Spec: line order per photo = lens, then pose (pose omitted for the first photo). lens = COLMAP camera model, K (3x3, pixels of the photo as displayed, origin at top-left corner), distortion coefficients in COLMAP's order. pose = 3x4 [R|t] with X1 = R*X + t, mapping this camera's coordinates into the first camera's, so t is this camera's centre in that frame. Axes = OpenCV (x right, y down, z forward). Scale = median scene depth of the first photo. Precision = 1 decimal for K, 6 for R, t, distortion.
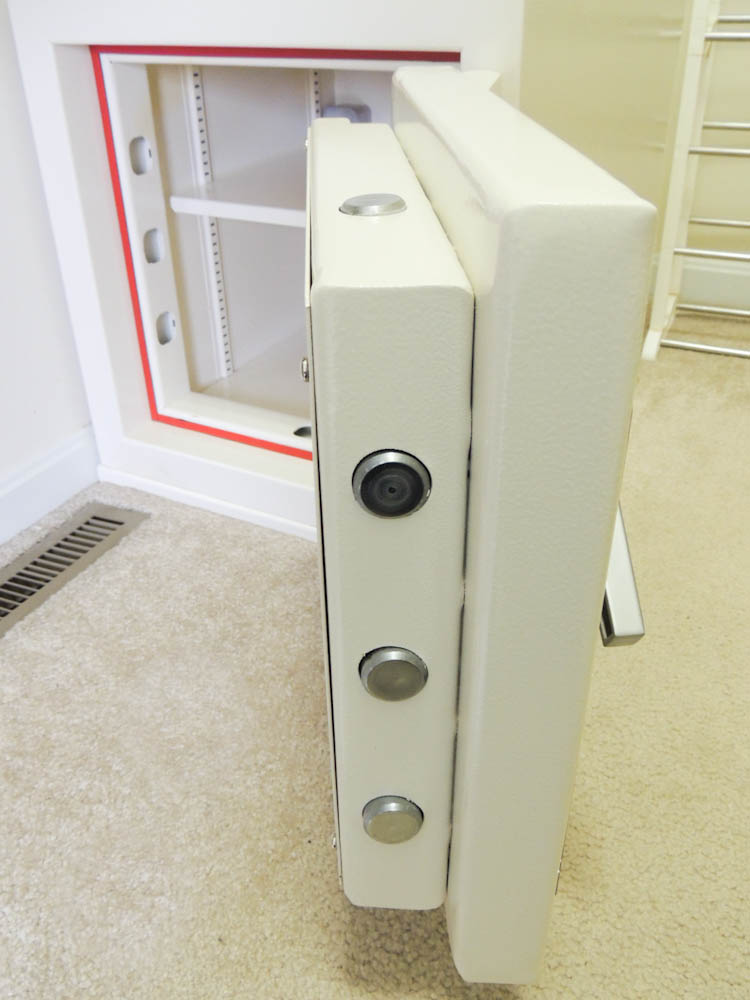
lens RADIAL K [[815.9, 0, 375.0], [0, 815.9, 500.0], [0, 0, 1]] dist [-0.007979, 0.003170]
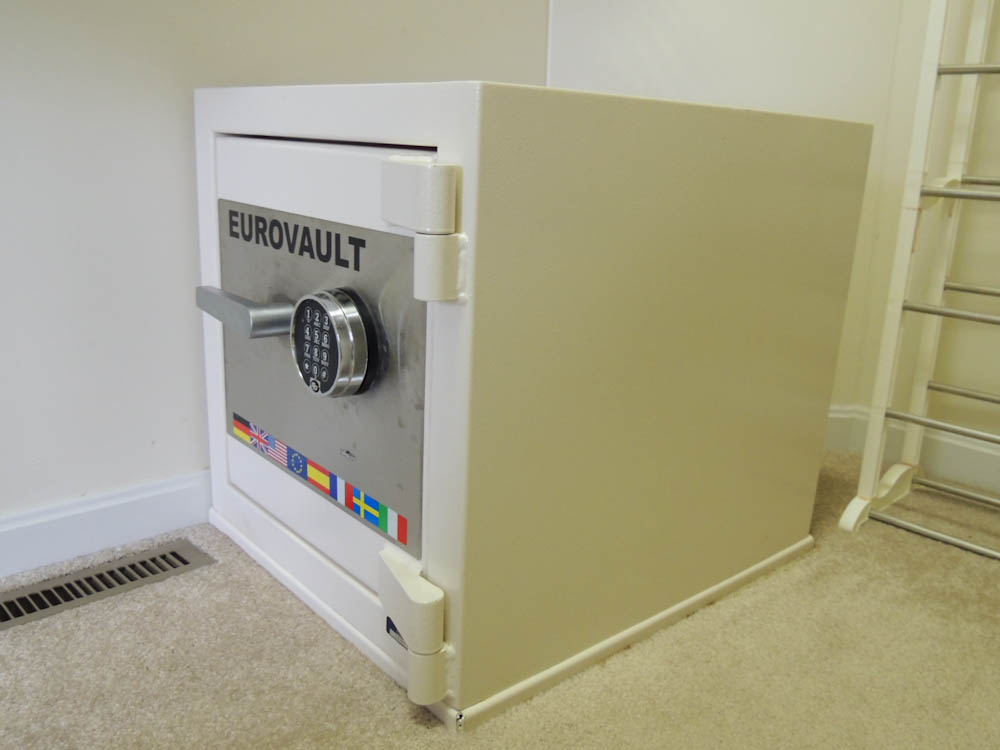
lens RADIAL K [[815.9, 0, 500.0], [0, 815.9, 375.0], [0, 0, 1]] dist [-0.007979, 0.003170]
pose [[0.932373, 0.148938, -0.329390, 0.287008], [-0.241350, 0.934829, -0.260470, -0.016780], [0.269129, 0.322354, 0.907556, 0.095788]]
